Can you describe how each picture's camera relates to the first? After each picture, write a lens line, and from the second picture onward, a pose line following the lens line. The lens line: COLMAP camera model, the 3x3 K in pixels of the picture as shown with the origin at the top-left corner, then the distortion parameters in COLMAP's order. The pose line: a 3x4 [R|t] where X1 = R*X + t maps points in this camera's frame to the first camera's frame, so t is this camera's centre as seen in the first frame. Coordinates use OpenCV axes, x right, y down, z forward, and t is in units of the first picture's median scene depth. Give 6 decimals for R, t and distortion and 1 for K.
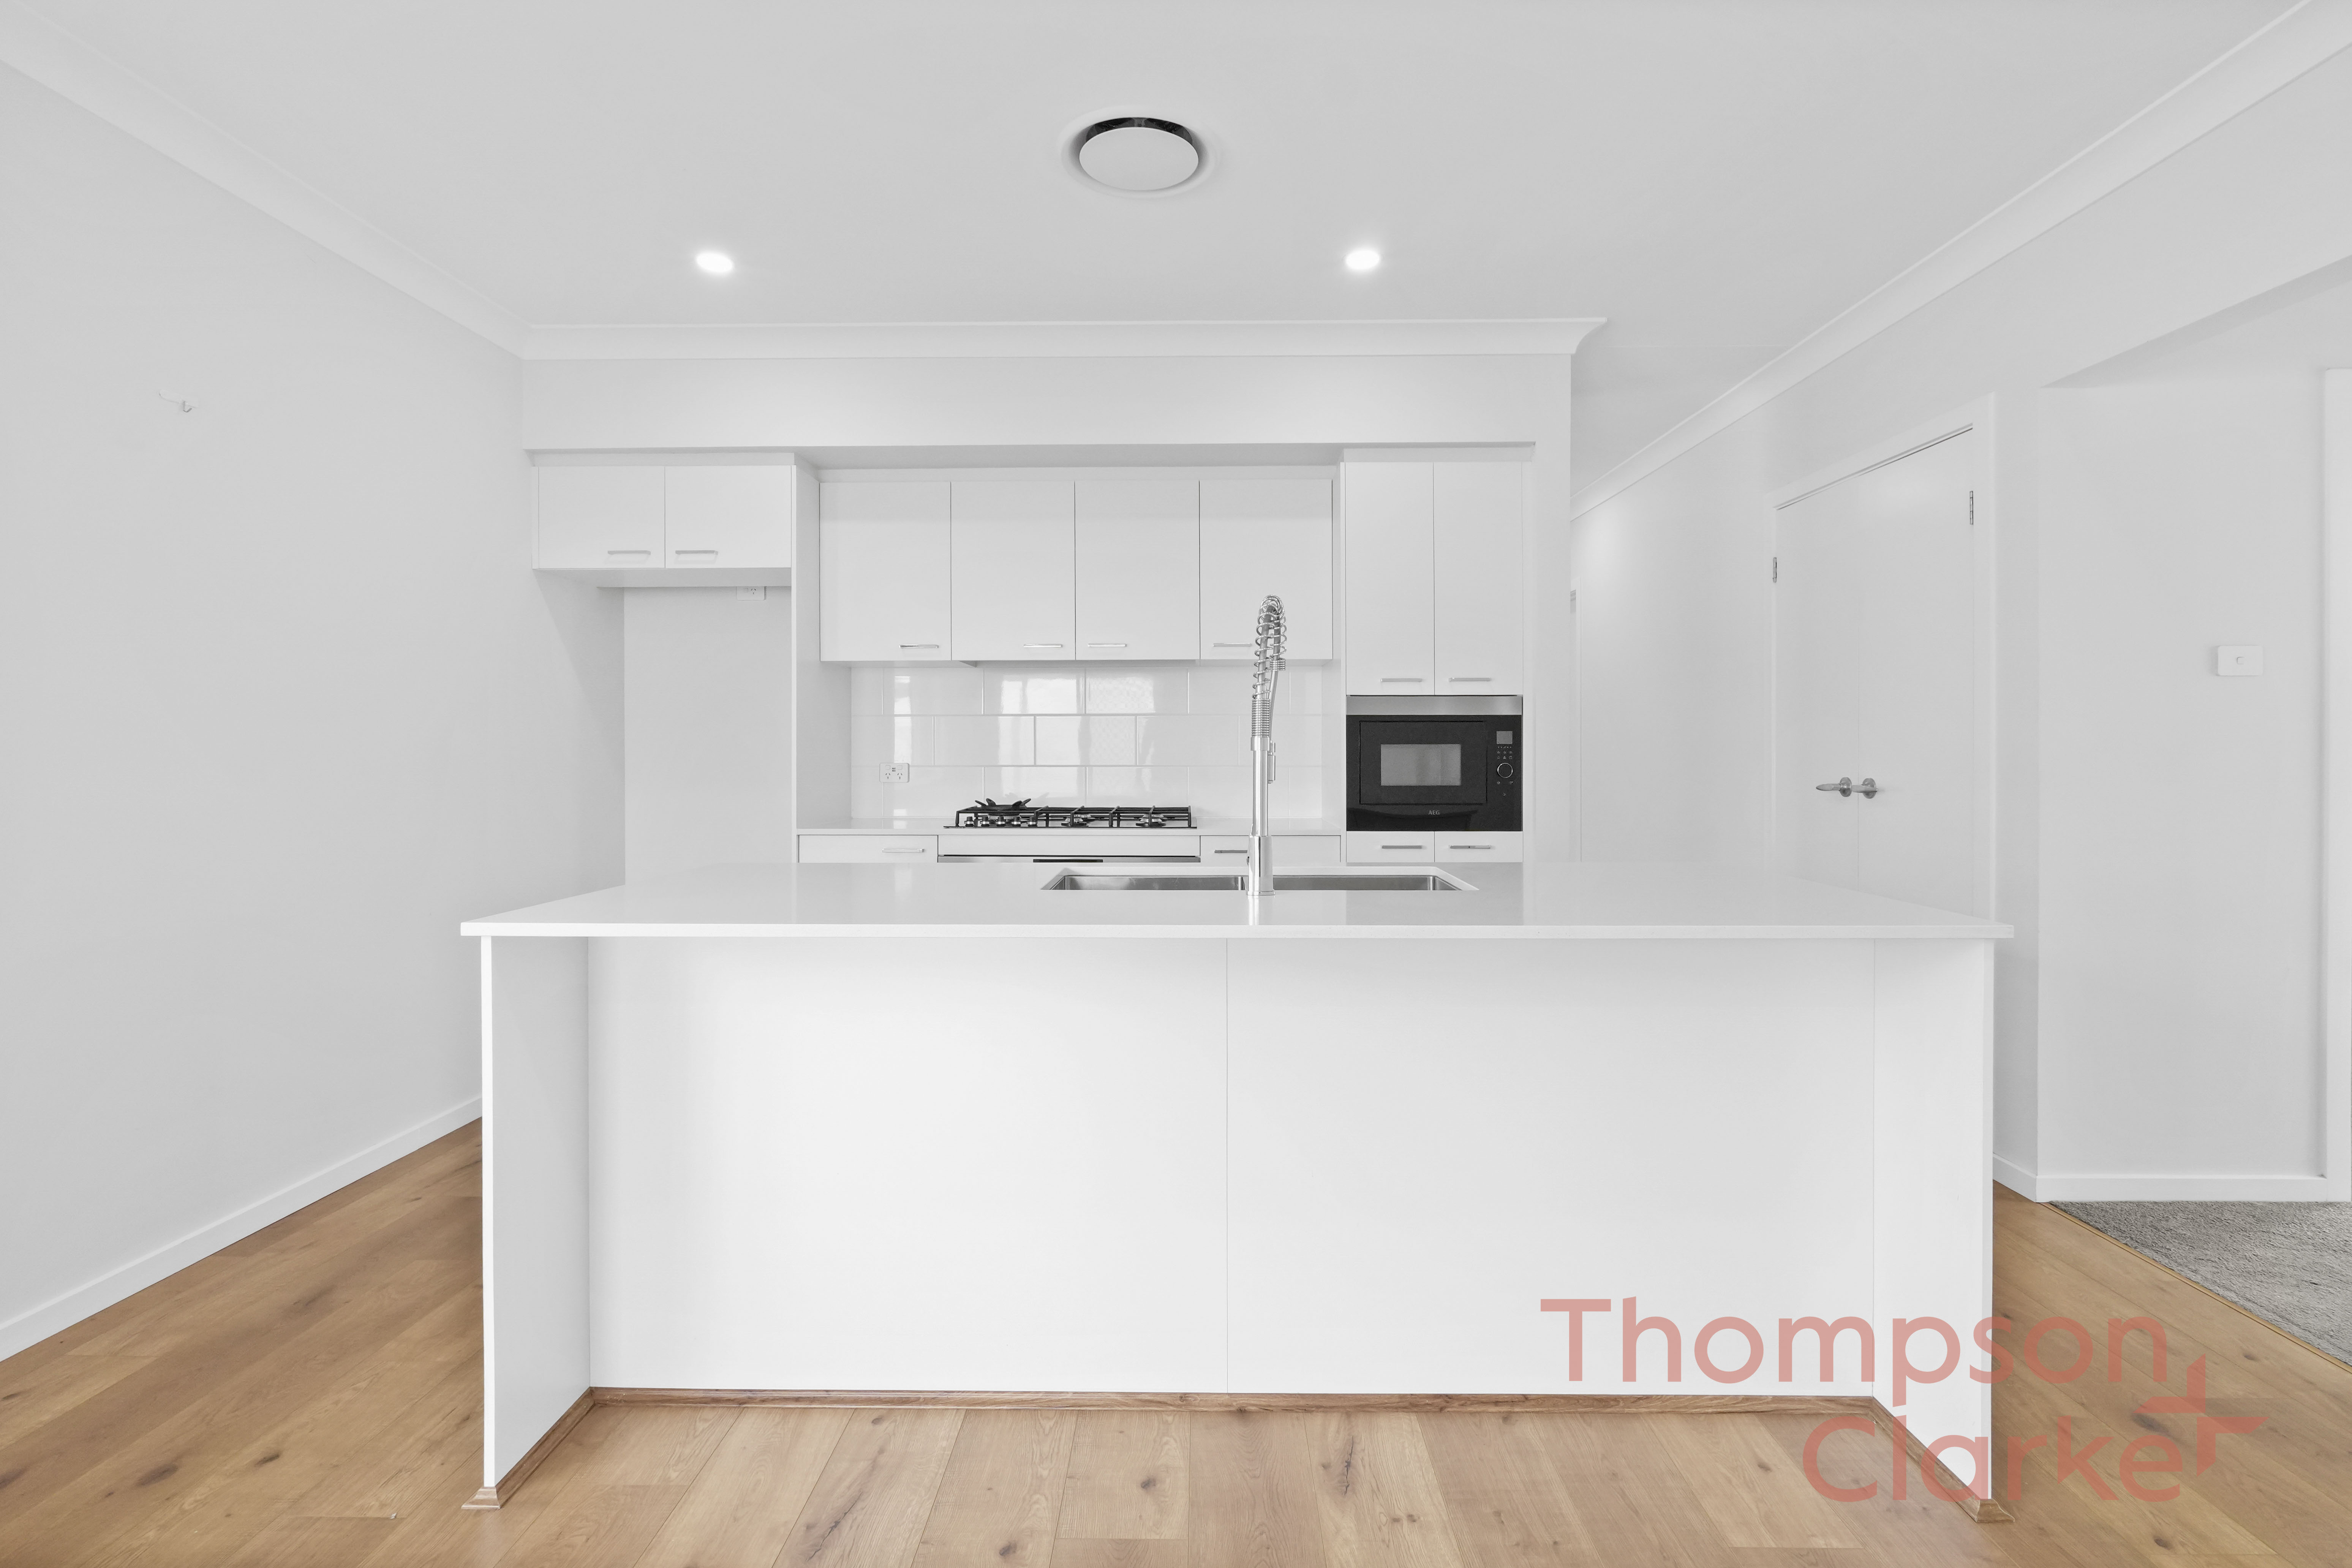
lens RADIAL K [[1108.9, 0, 1176.9], [0, 1108.9, 748.6], [0, 0, 1]] dist [-0.002695, -0.000190]
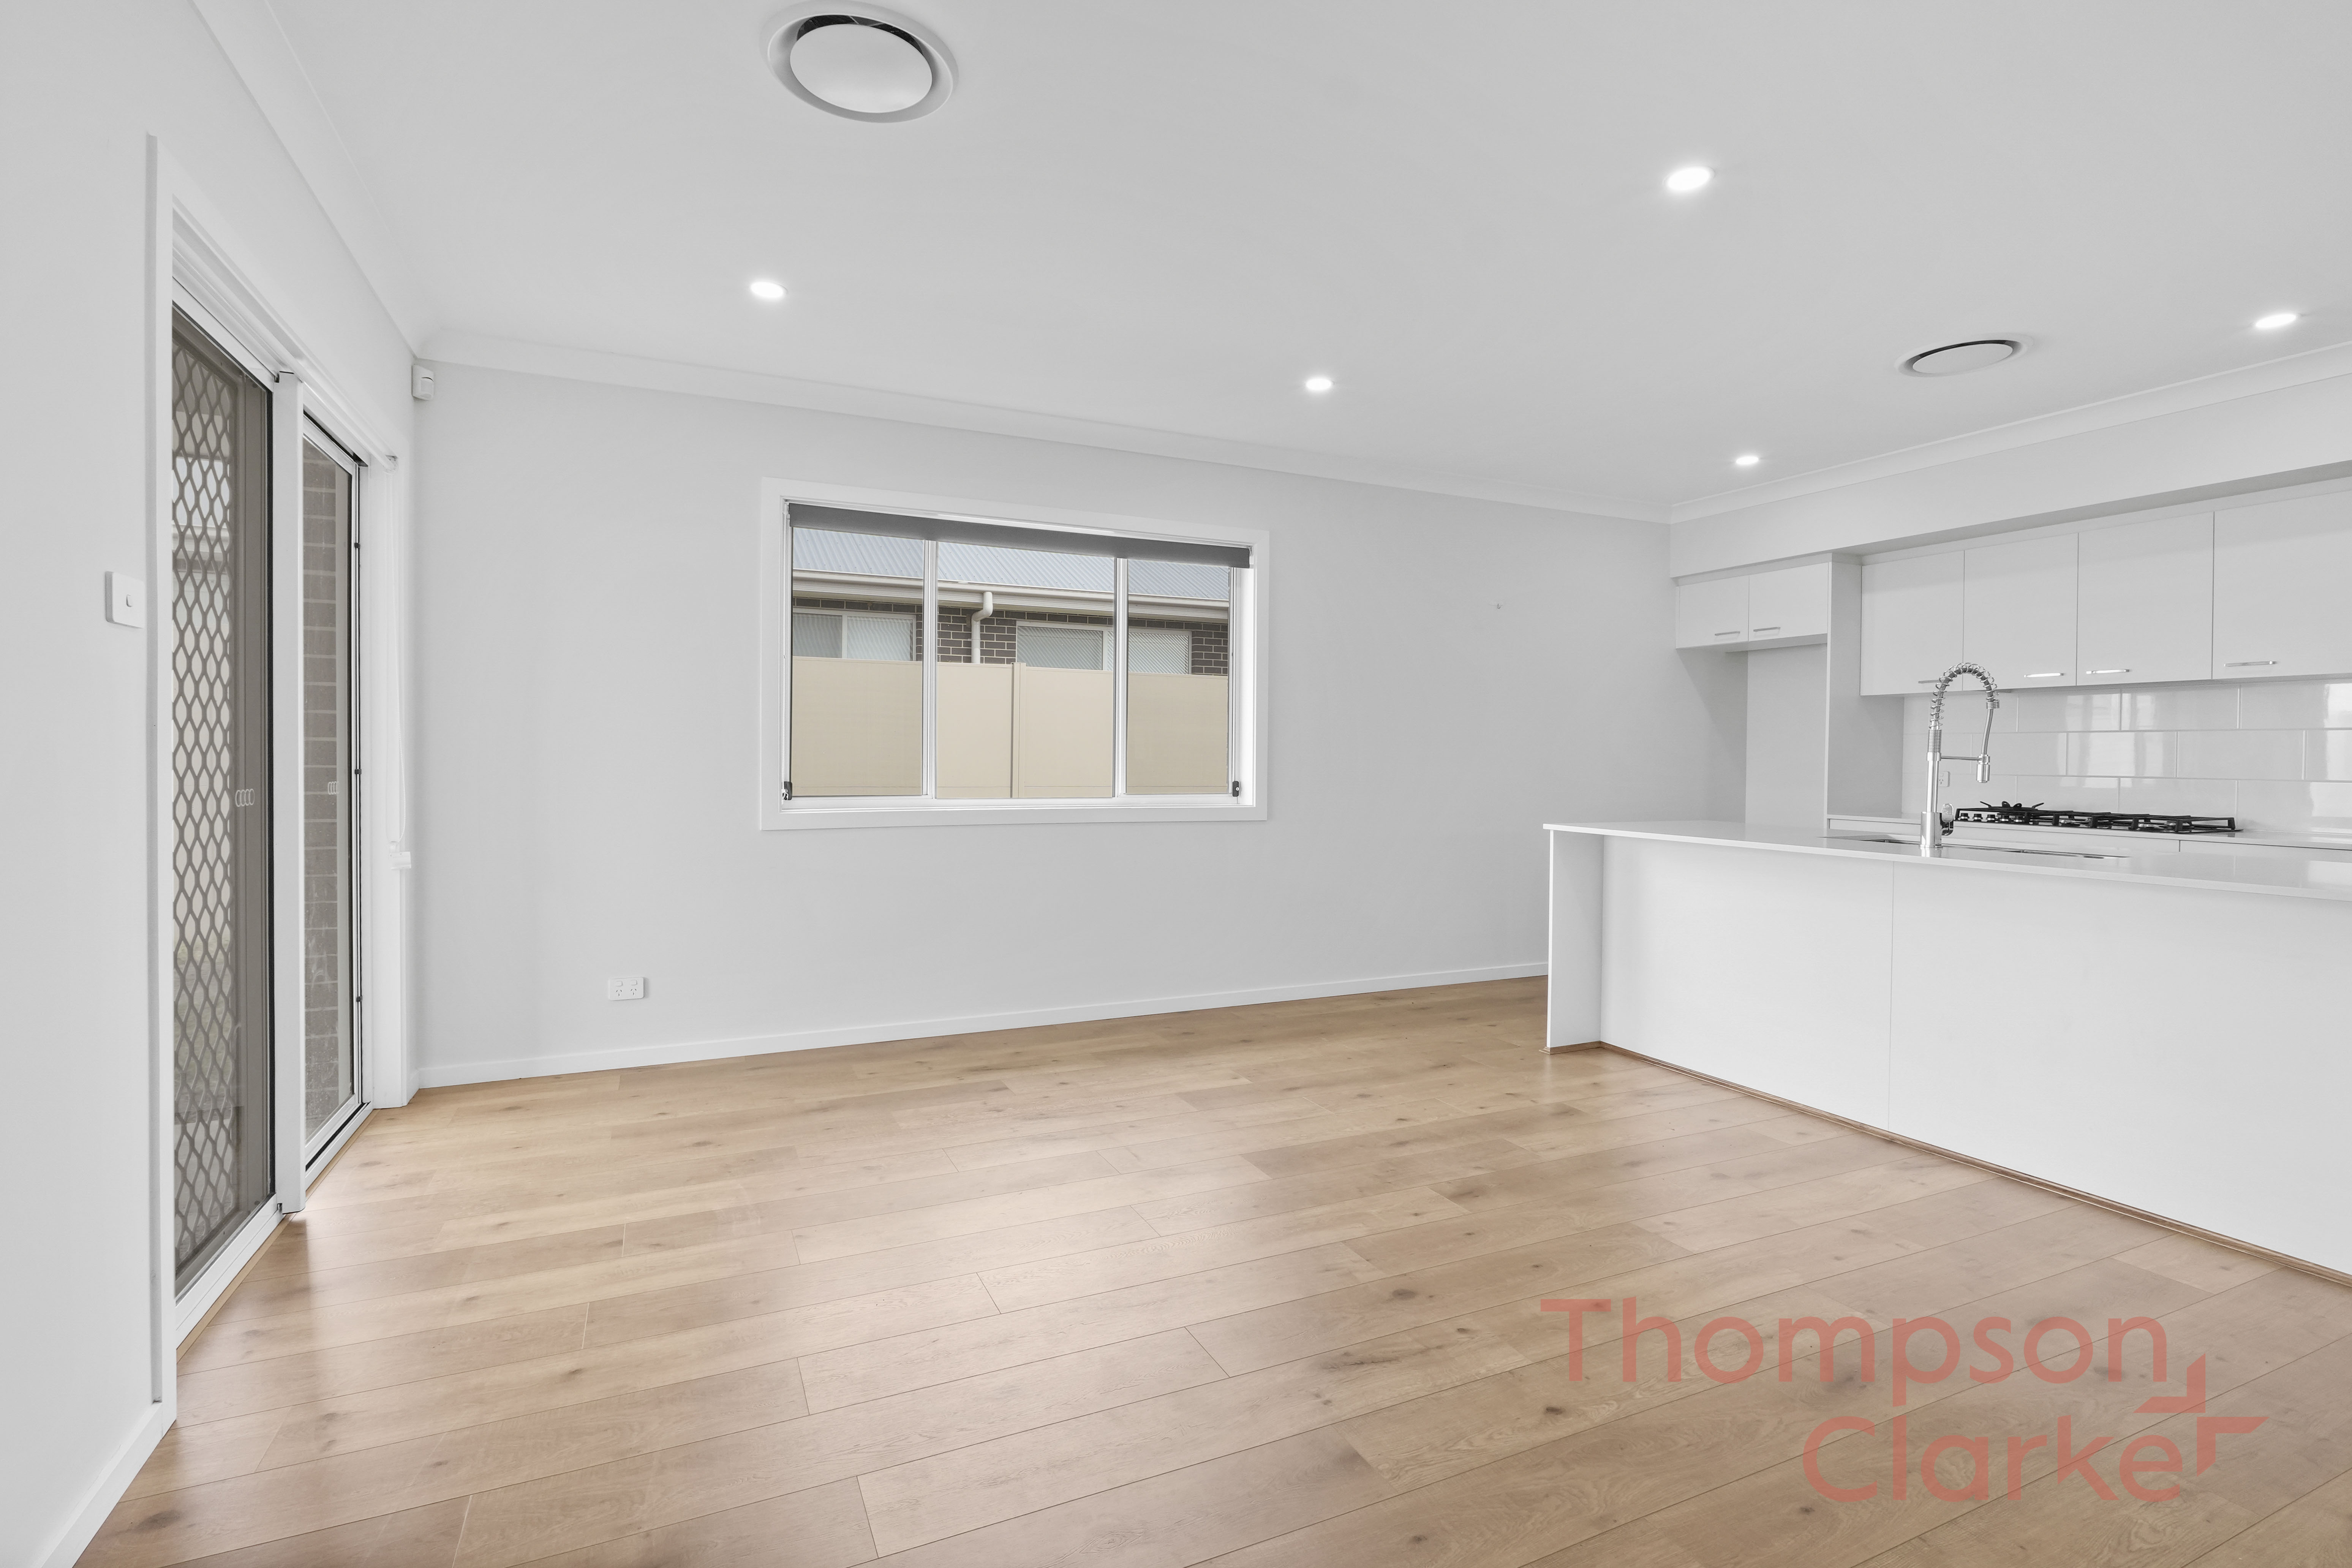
lens RADIAL K [[1108.9, 0, 1176.9], [0, 1108.9, 748.6], [0, 0, 1]] dist [-0.002695, -0.000190]
pose [[0.441951, 0.000863, -0.897039, 0.566576], [-0.011847, 0.999918, -0.004875, 0.003628], [0.896961, 0.012782, 0.441925, -0.393375]]
